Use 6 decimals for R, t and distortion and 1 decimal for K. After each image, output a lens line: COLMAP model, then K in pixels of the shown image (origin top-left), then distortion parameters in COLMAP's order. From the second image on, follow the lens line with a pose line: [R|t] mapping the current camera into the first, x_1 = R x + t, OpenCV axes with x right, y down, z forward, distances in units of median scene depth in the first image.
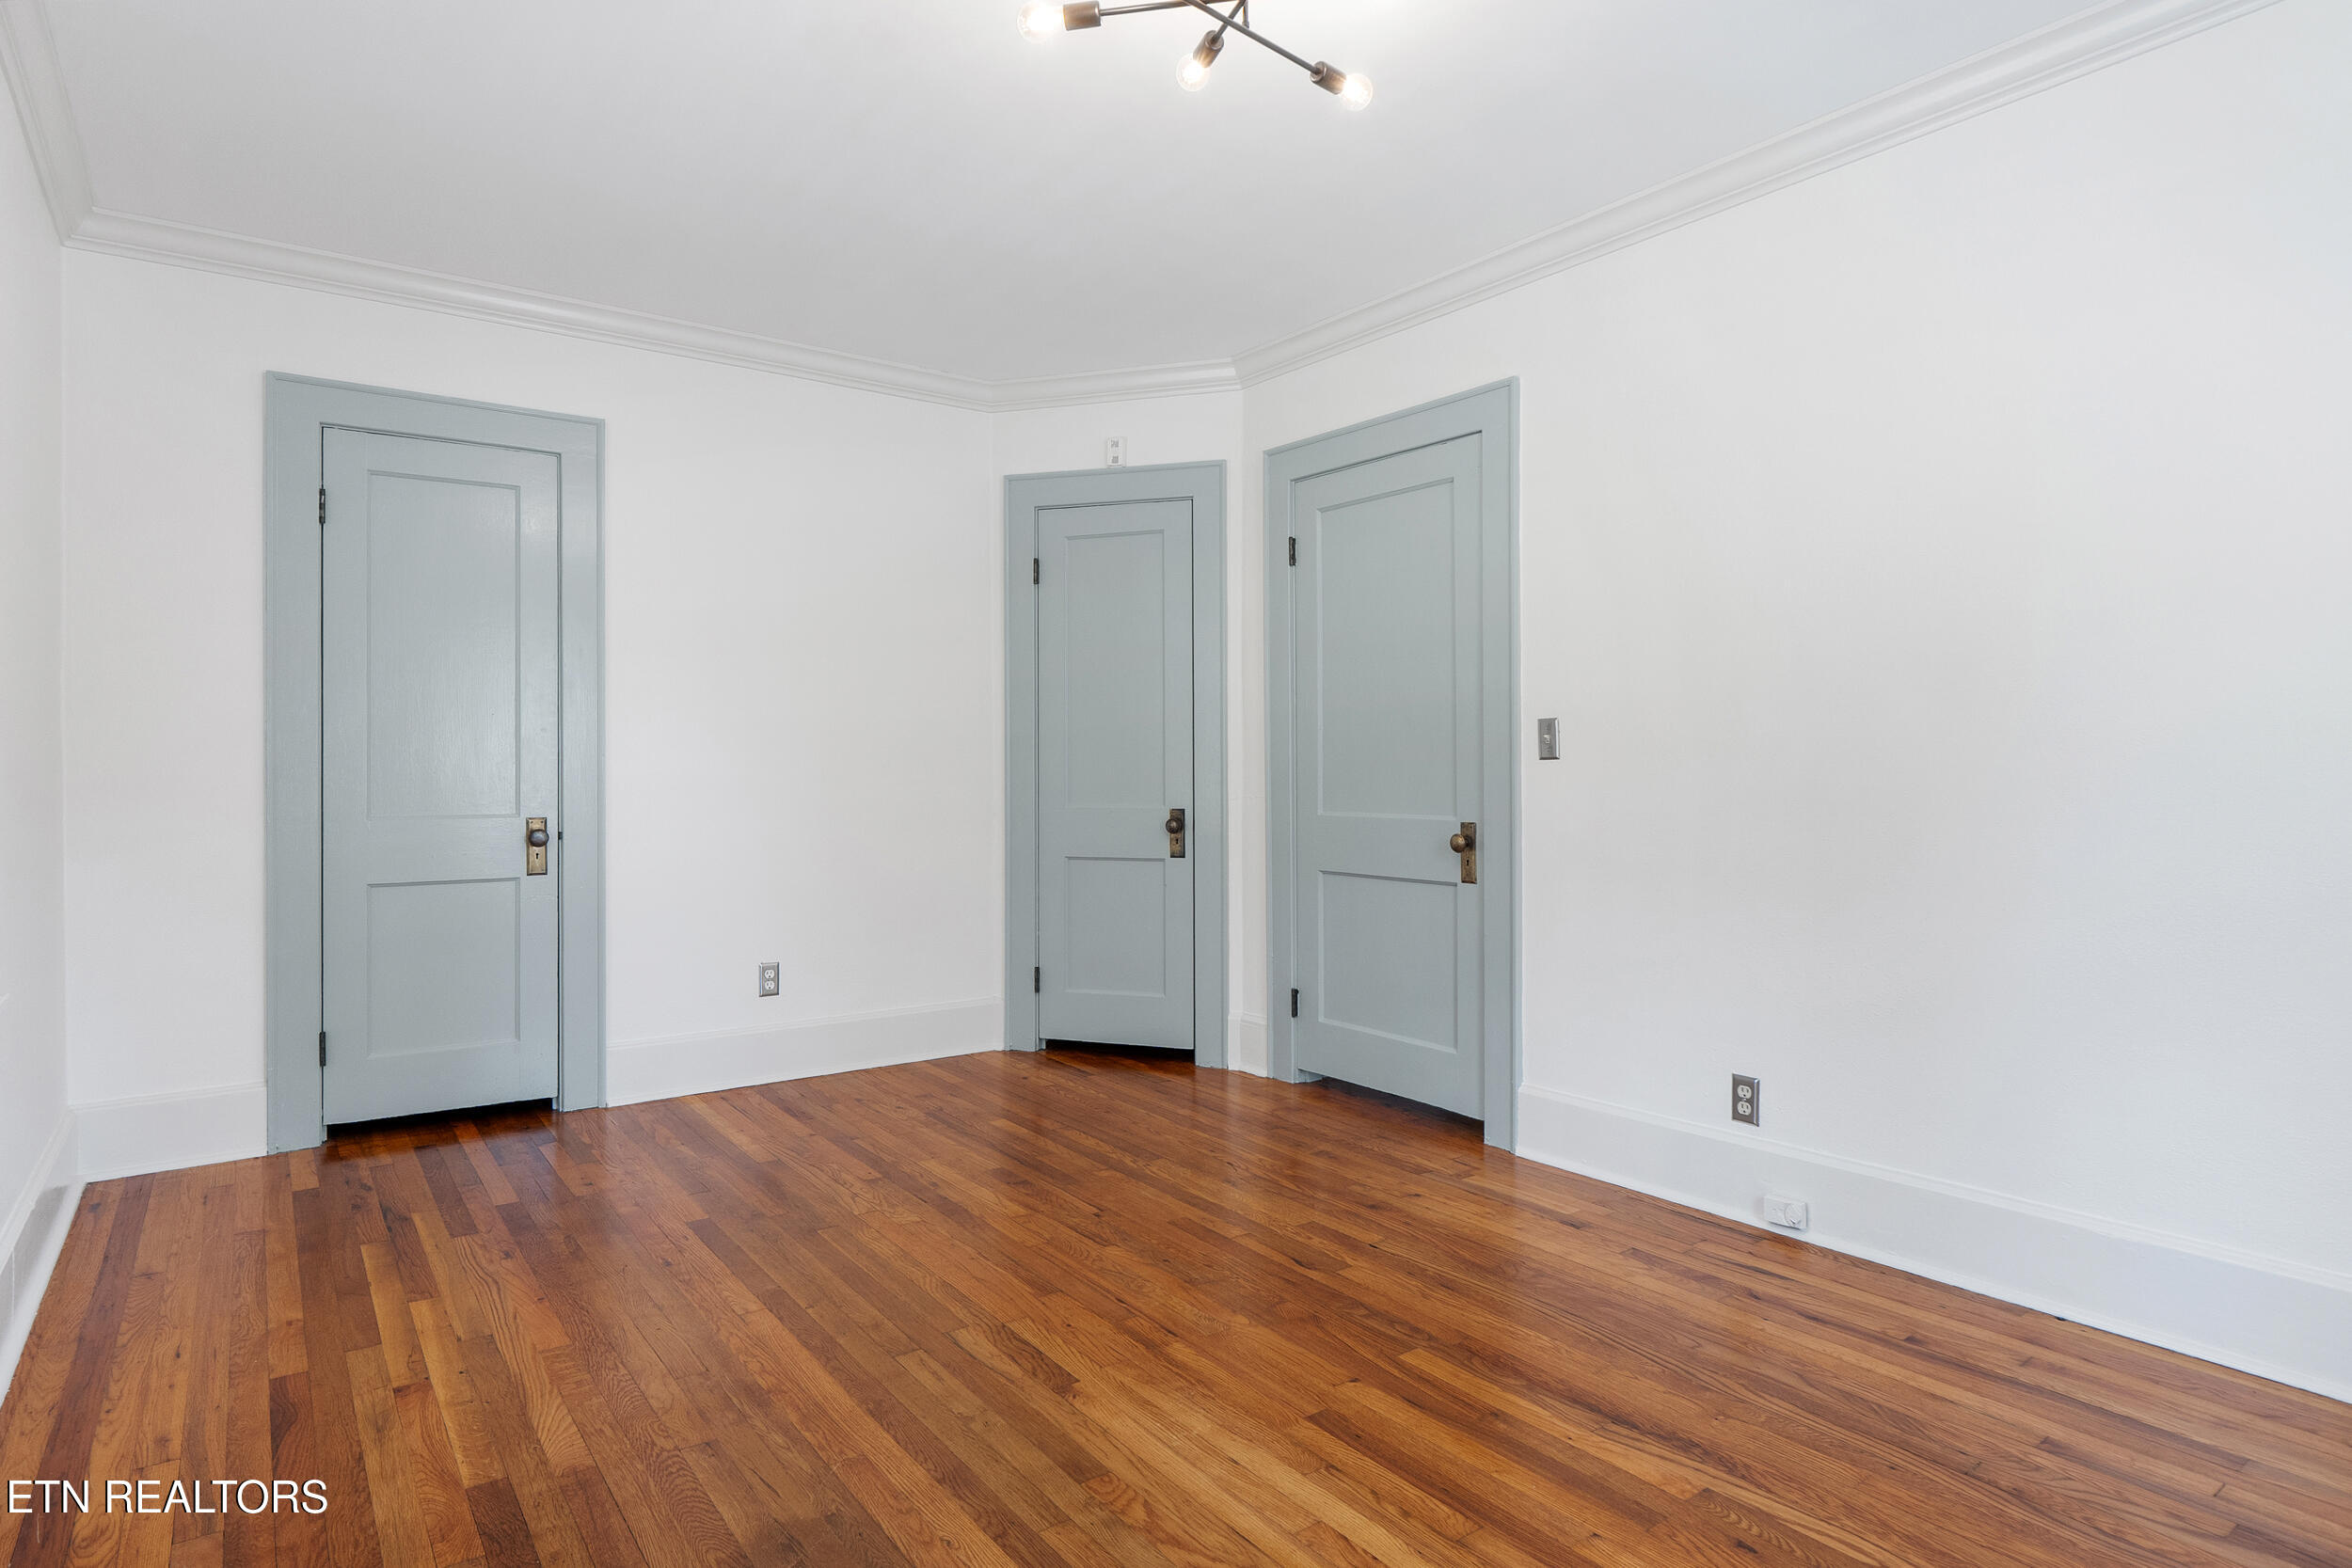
lens RADIAL K [[1277.9, 0, 1172.7], [0, 1277.9, 777.1], [0, 0, 1]] dist [0.002642, 0.000741]
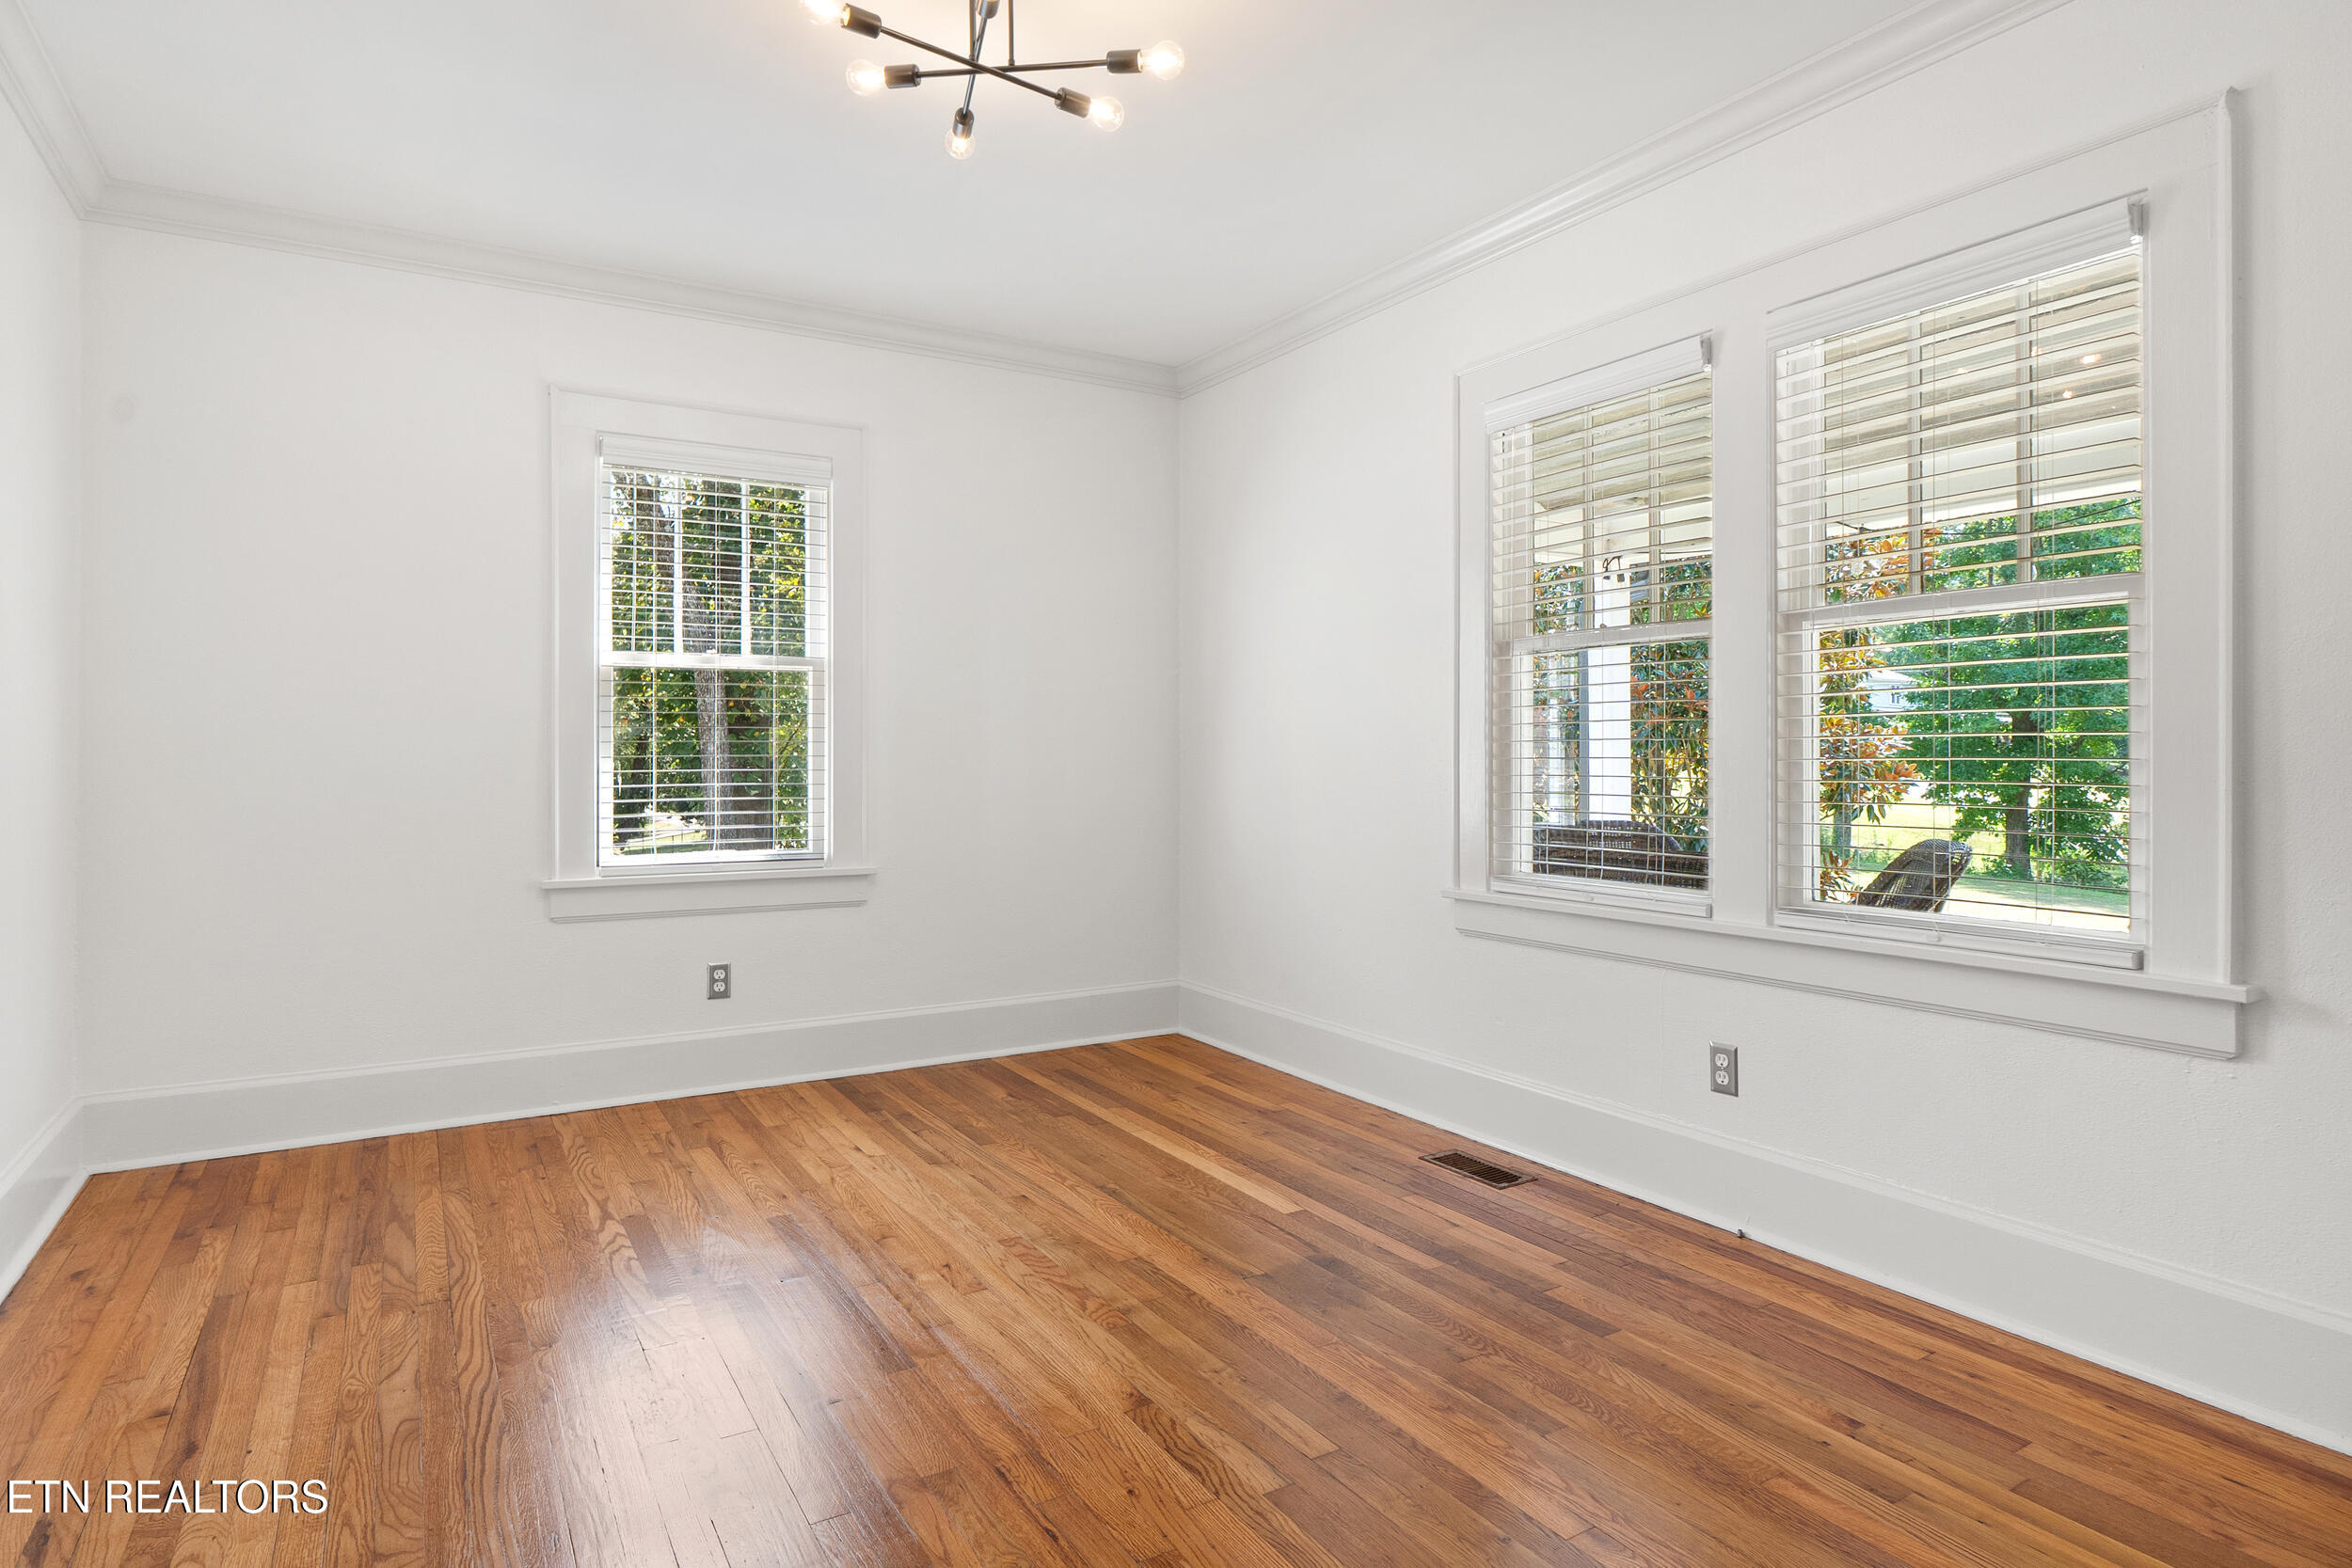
lens RADIAL K [[1277.9, 0, 1162.7], [0, 1277.9, 764.9], [0, 0, 1]] dist [0.002642, 0.000741]
pose [[-0.995685, -0.000789, 0.092799, -0.185671], [0.000313, 0.999930, 0.011860, -0.008804], [-0.092802, 0.011838, -0.995614, 1.910303]]
